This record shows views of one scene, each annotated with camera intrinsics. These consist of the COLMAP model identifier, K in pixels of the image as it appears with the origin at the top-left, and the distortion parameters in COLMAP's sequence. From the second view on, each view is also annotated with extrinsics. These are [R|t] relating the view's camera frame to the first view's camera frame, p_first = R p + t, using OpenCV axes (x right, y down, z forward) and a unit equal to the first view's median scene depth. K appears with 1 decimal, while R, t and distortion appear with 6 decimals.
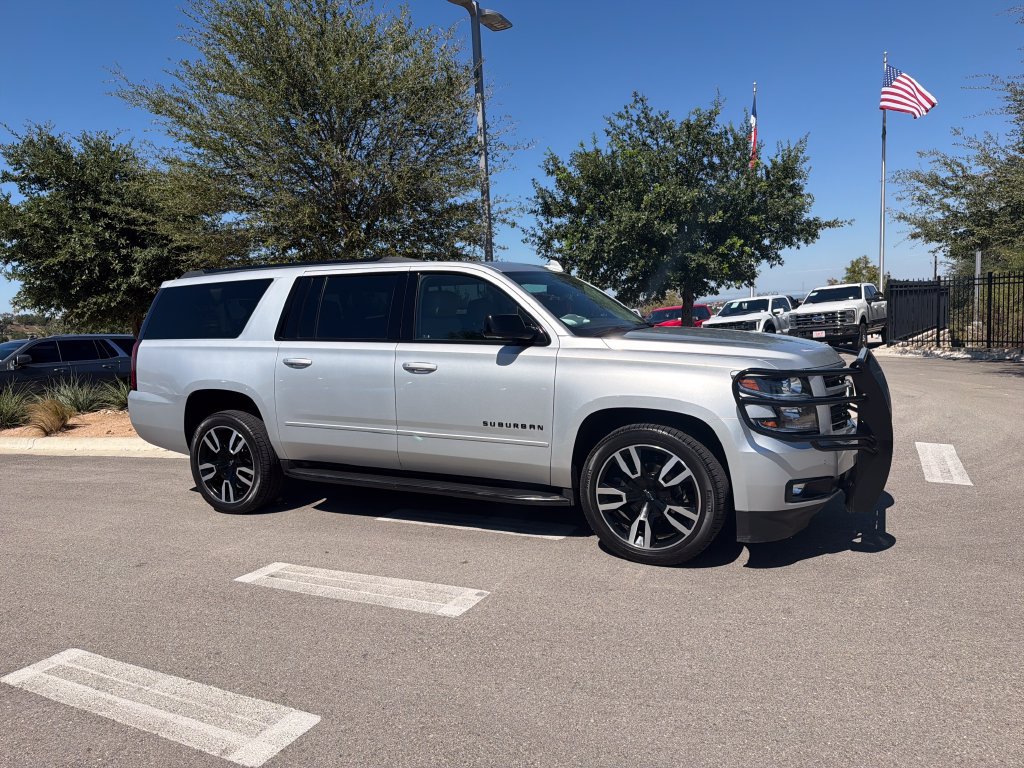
lens RADIAL K [[727.2, 0, 509.5], [0, 727.2, 386.7], [0, 0, 1]] dist [0.055769, -0.076663]
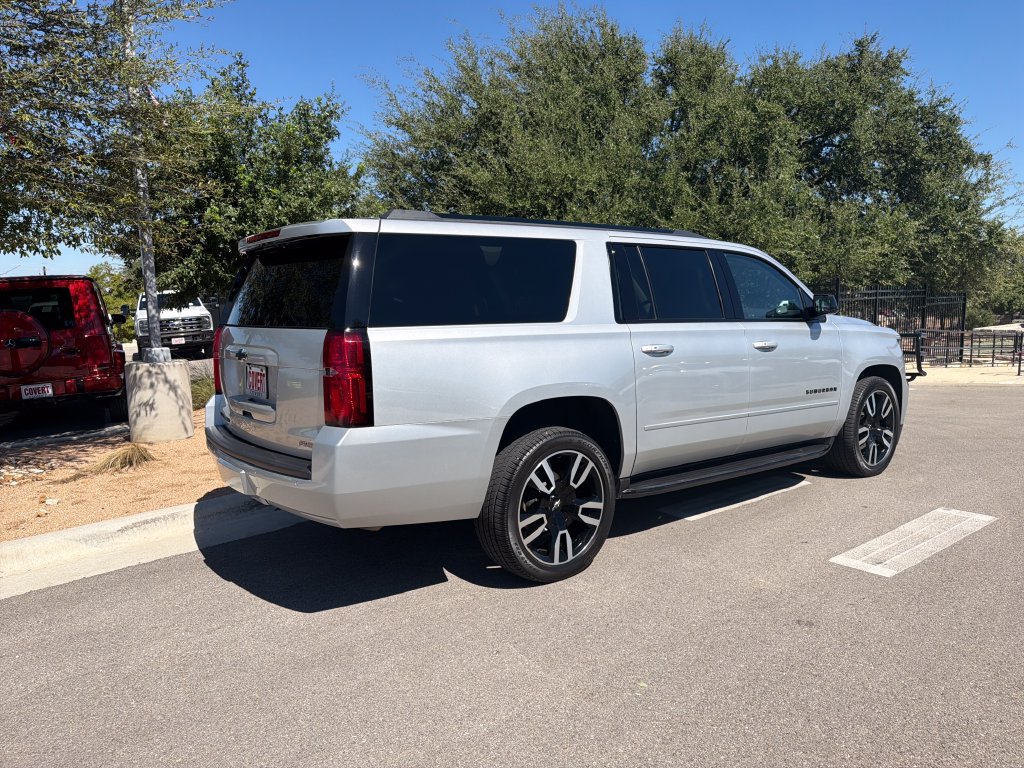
lens RADIAL K [[727.2, 0, 509.3], [0, 727.2, 384.0], [0, 0, 1]] dist [0.055769, -0.076663]
pose [[0.424205, -0.071127, 0.902769, -1.070334], [0.091952, 0.995141, 0.035197, -0.037889], [-0.900886, 0.068080, 0.428684, 0.790961]]
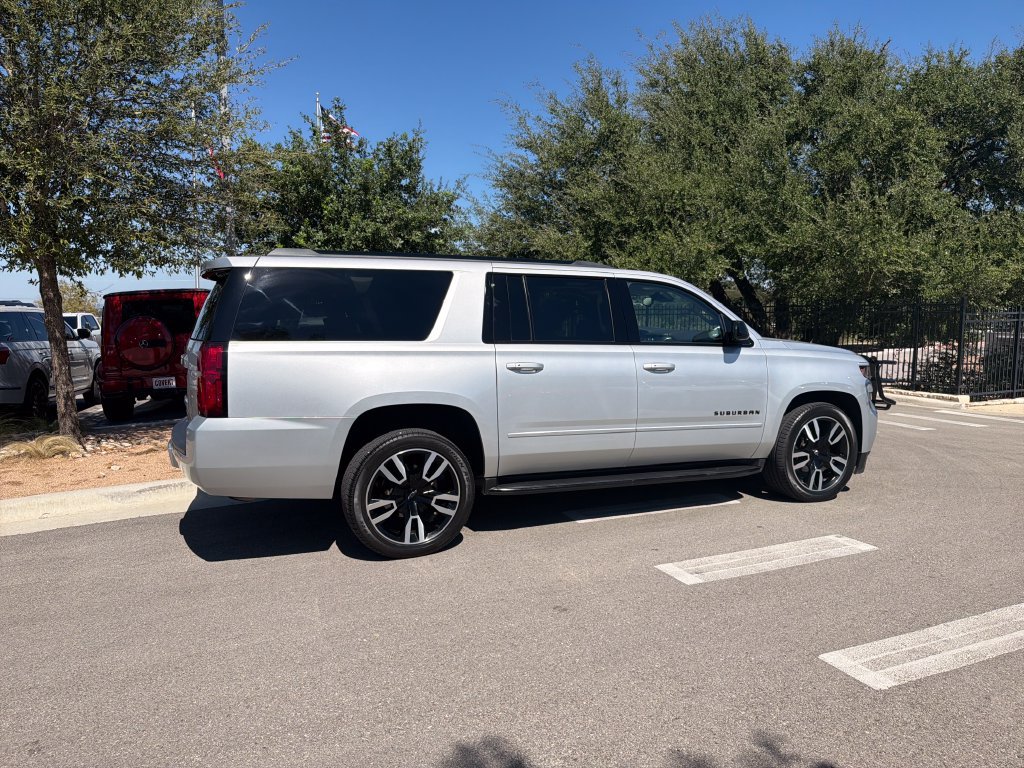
lens RADIAL K [[727.2, 0, 505.8], [0, 727.2, 386.0], [0, 0, 1]] dist [0.055769, -0.076663]
pose [[0.636994, -0.037453, 0.769958, -0.992681], [0.051823, 0.998640, 0.005704, -0.015545], [-0.769125, 0.036268, 0.638069, 0.429071]]
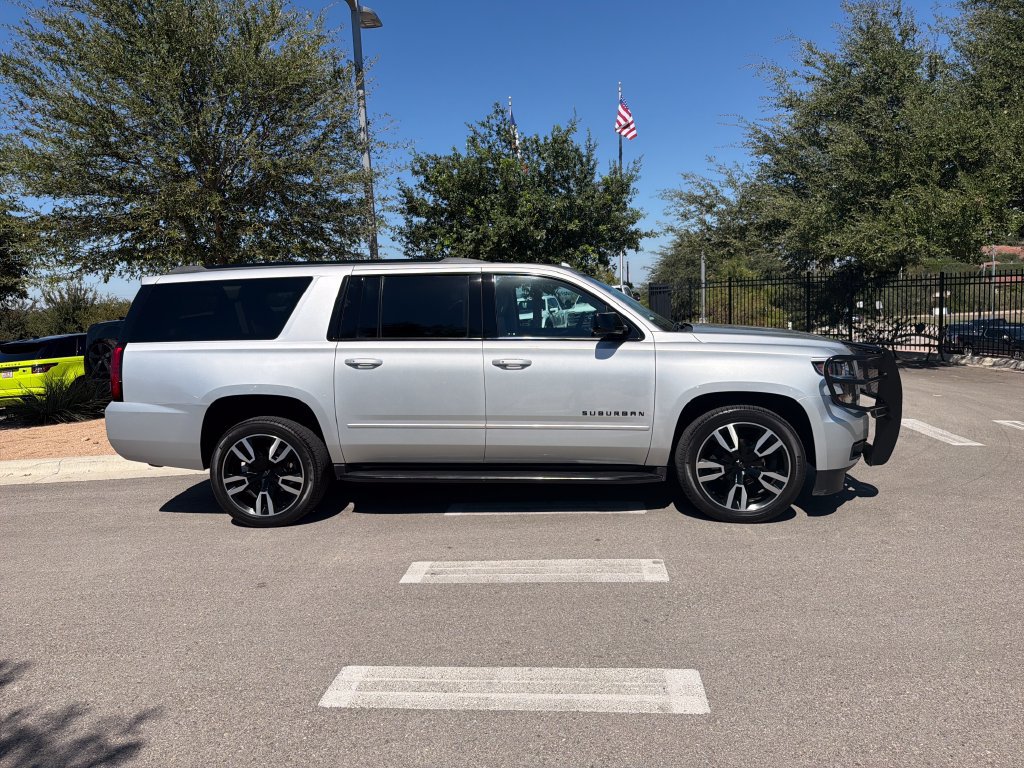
lens RADIAL K [[727.2, 0, 503.4], [0, 727.2, 377.2], [0, 0, 1]] dist [0.055769, -0.076663]
pose [[0.931813, -0.034093, 0.361334, -0.460181], [0.037341, 0.999301, -0.002010, -0.005045], [-0.361013, 0.015366, 0.932434, 0.021375]]
